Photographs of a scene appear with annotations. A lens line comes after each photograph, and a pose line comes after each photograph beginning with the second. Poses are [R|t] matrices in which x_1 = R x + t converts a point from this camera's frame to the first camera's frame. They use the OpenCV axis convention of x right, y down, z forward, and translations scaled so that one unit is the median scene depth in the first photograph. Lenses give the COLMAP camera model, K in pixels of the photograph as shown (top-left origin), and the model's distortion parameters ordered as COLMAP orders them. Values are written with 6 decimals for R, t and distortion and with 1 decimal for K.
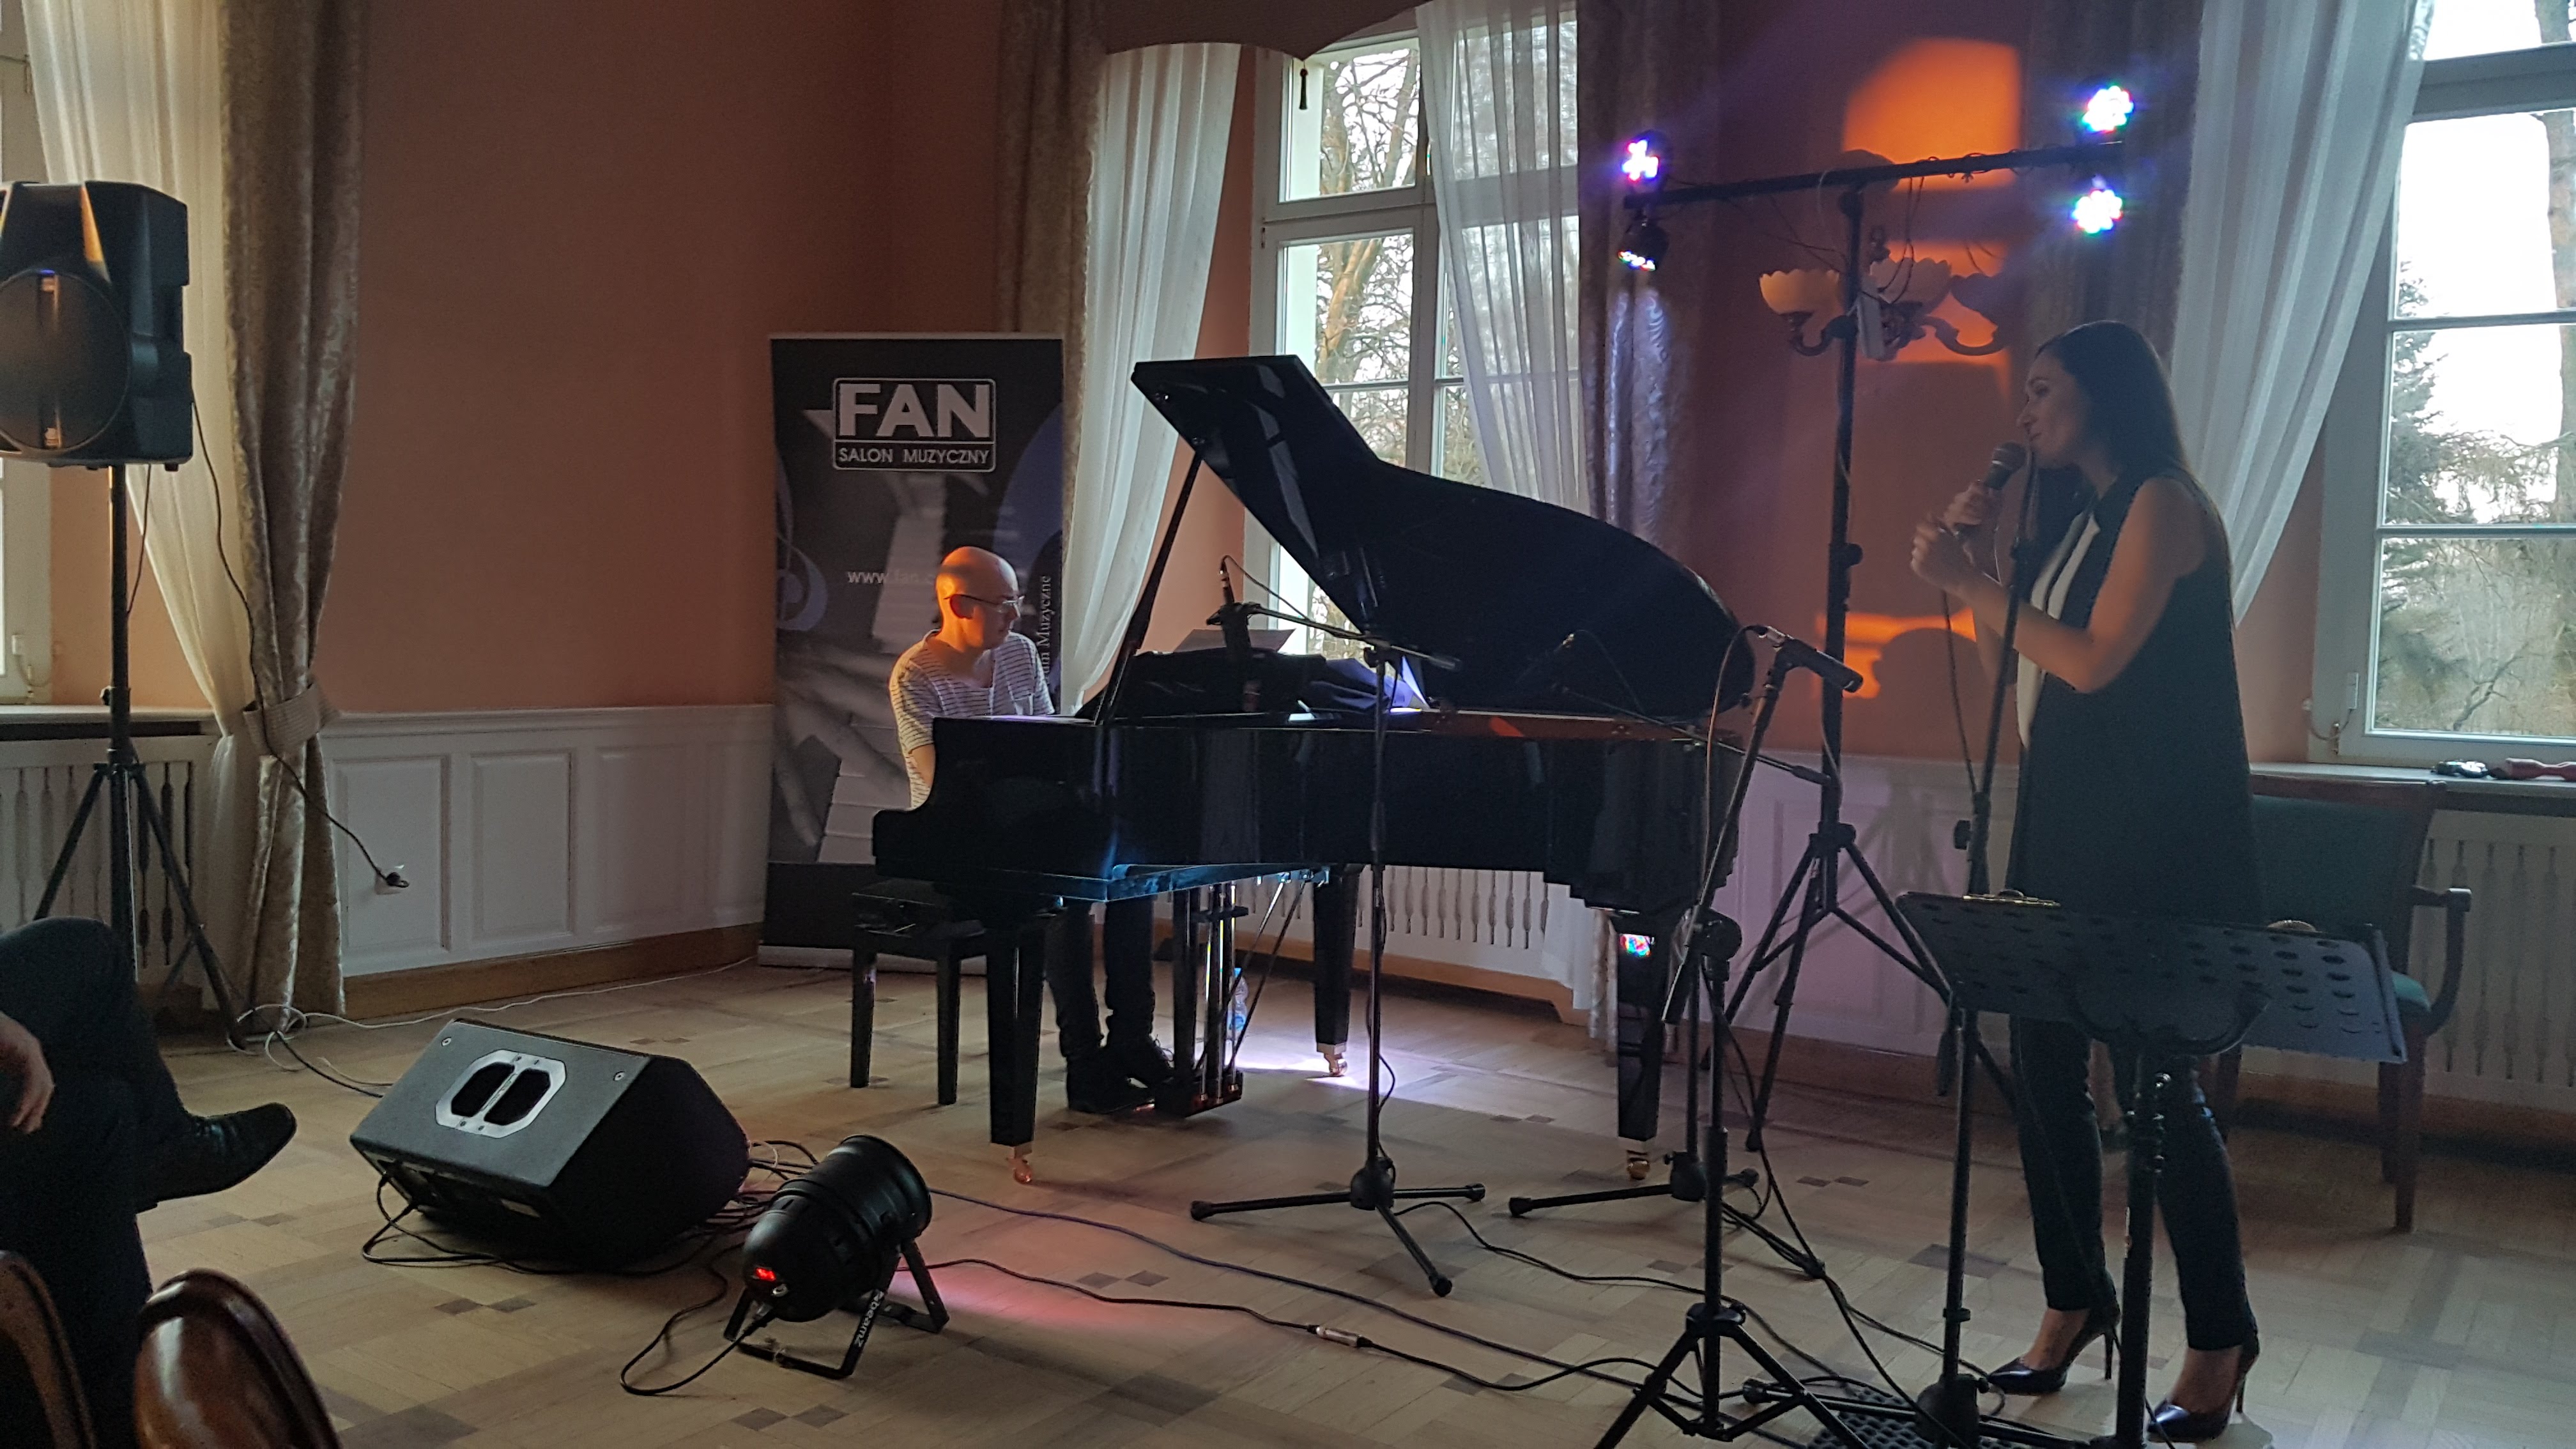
lens RADIAL K [[2001.5, 0, 1261.8], [0, 2001.5, 734.6], [0, 0, 1]] dist [0.062313, -0.128579]
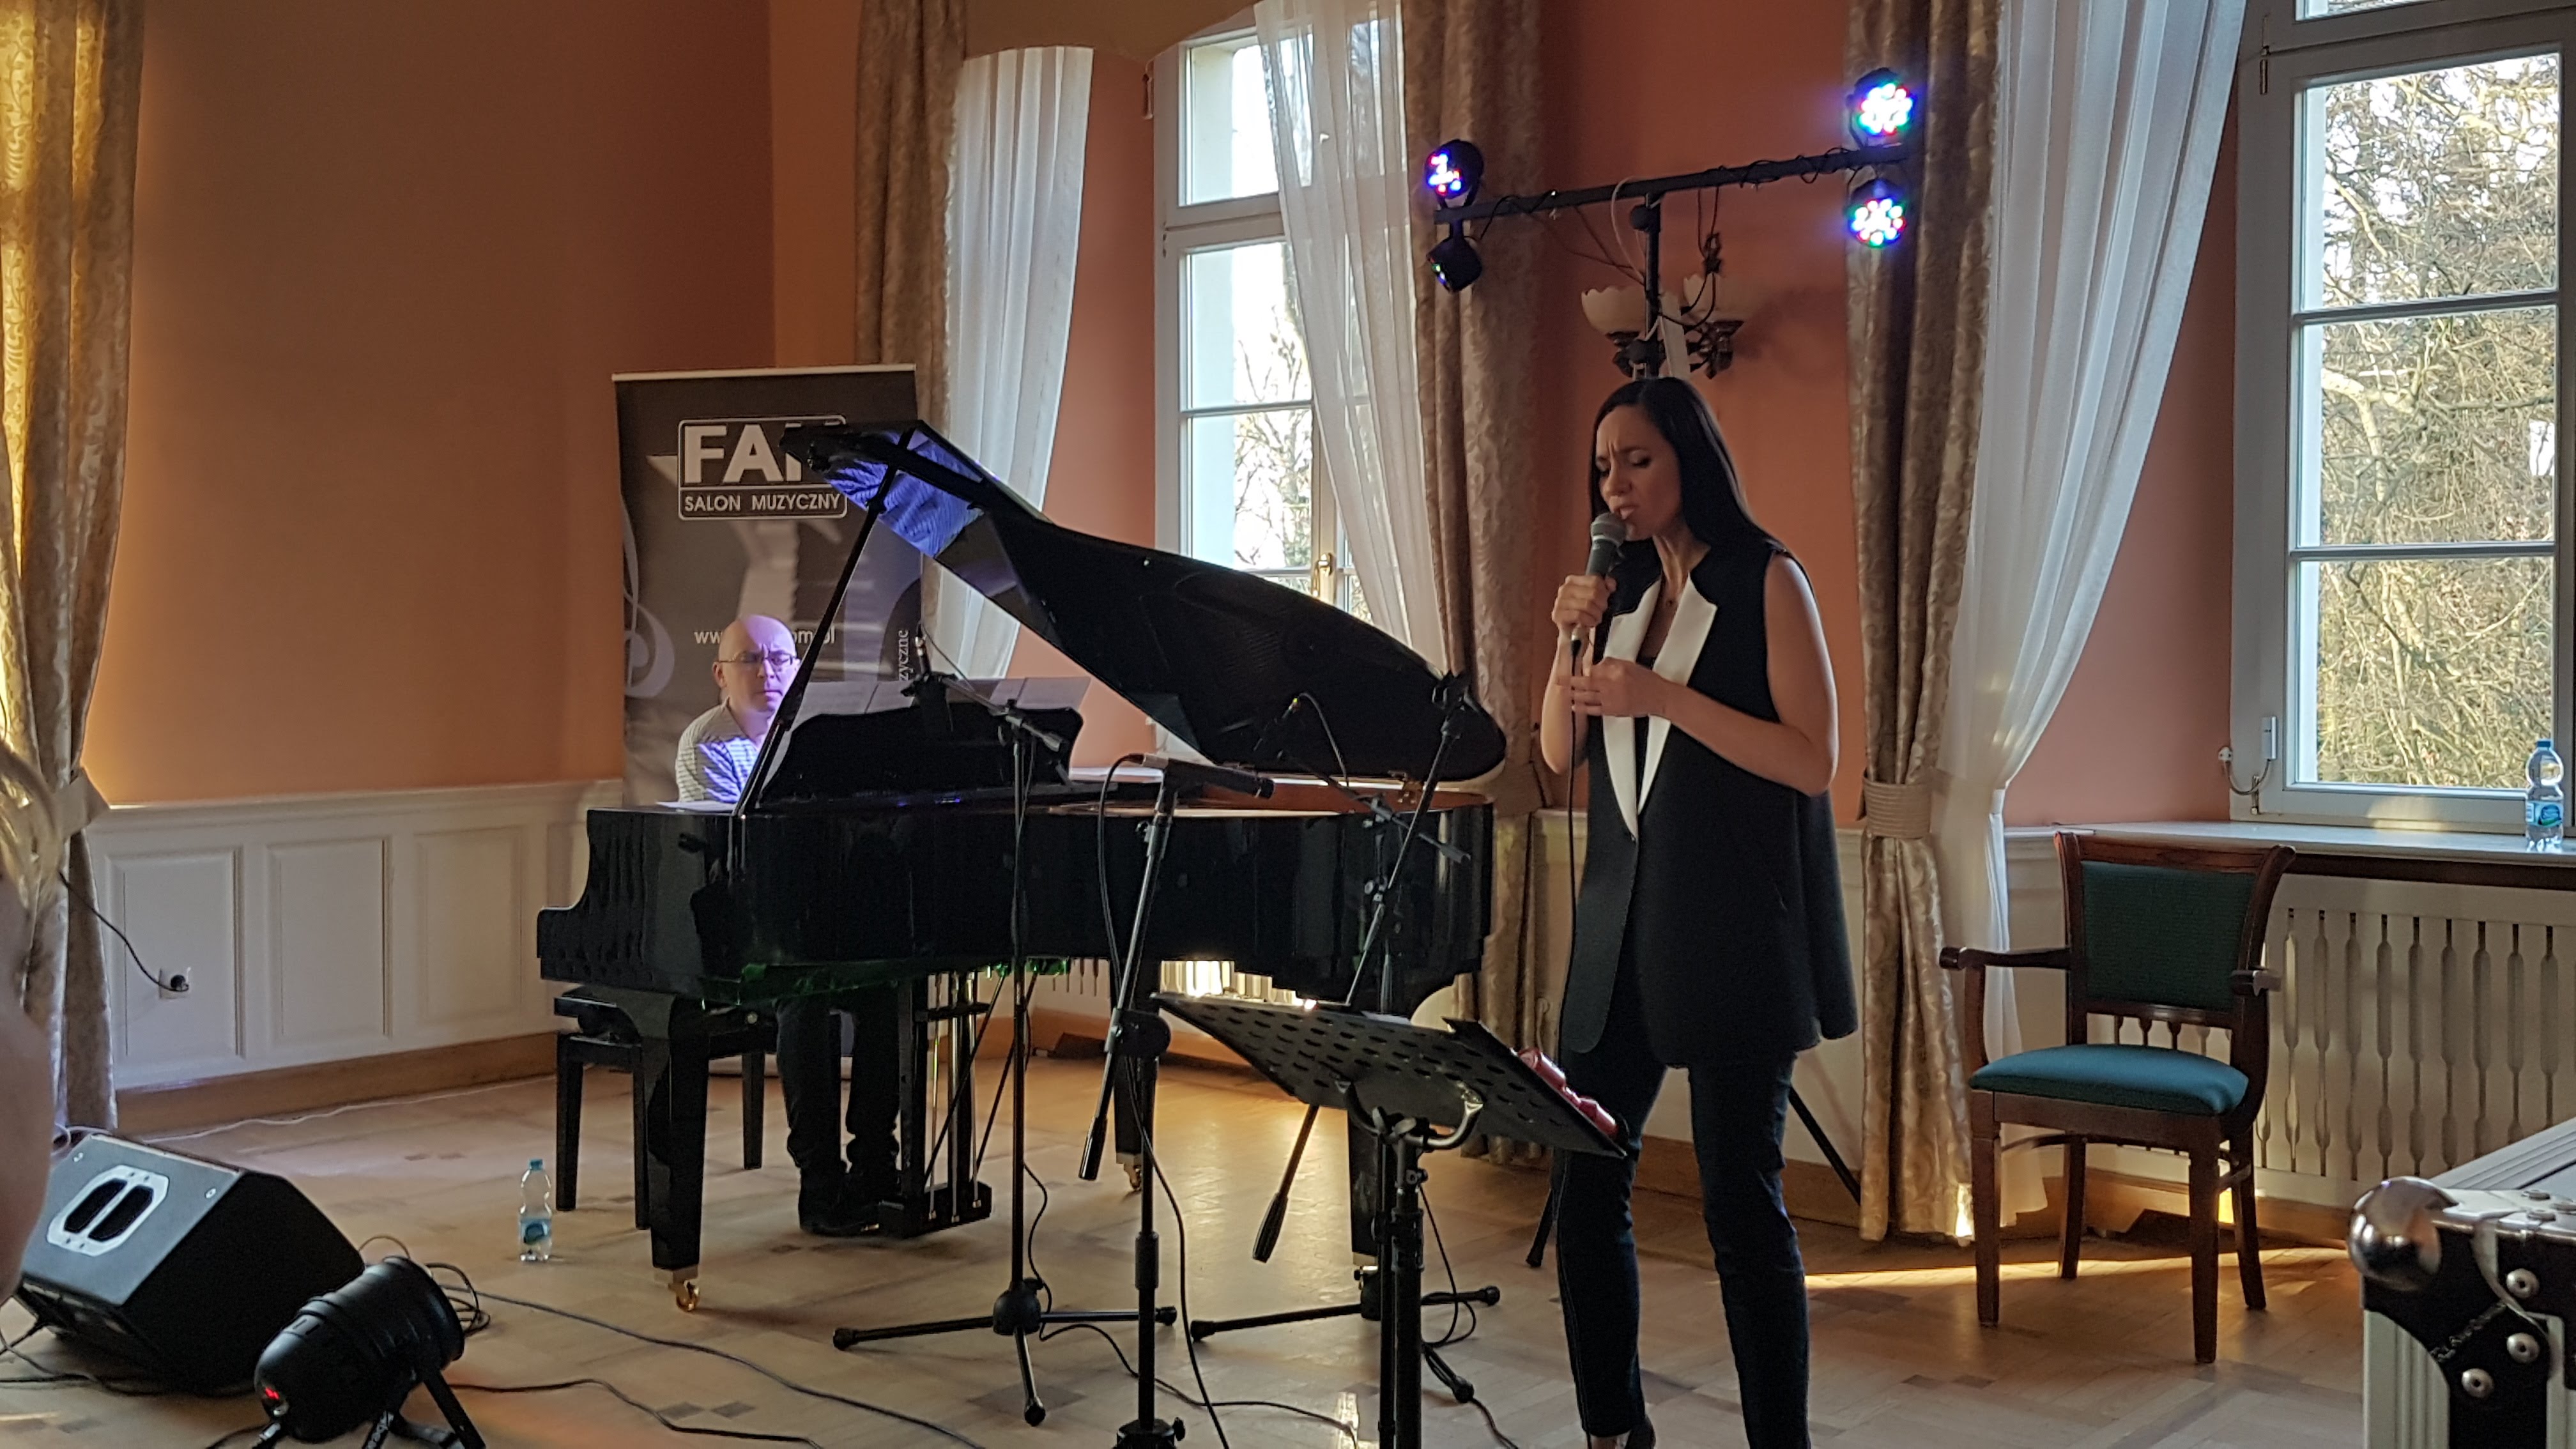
lens RADIAL K [[2475.6, 0, 1340.1], [0, 2475.6, 641.8], [0, 0, 1]] dist [0.025834, 0.000000]
pose [[0.994221, -0.027166, -0.103857, 0.204101], [0.022029, 0.998491, -0.050294, -0.013395], [0.105067, 0.047715, 0.993320, -0.089550]]
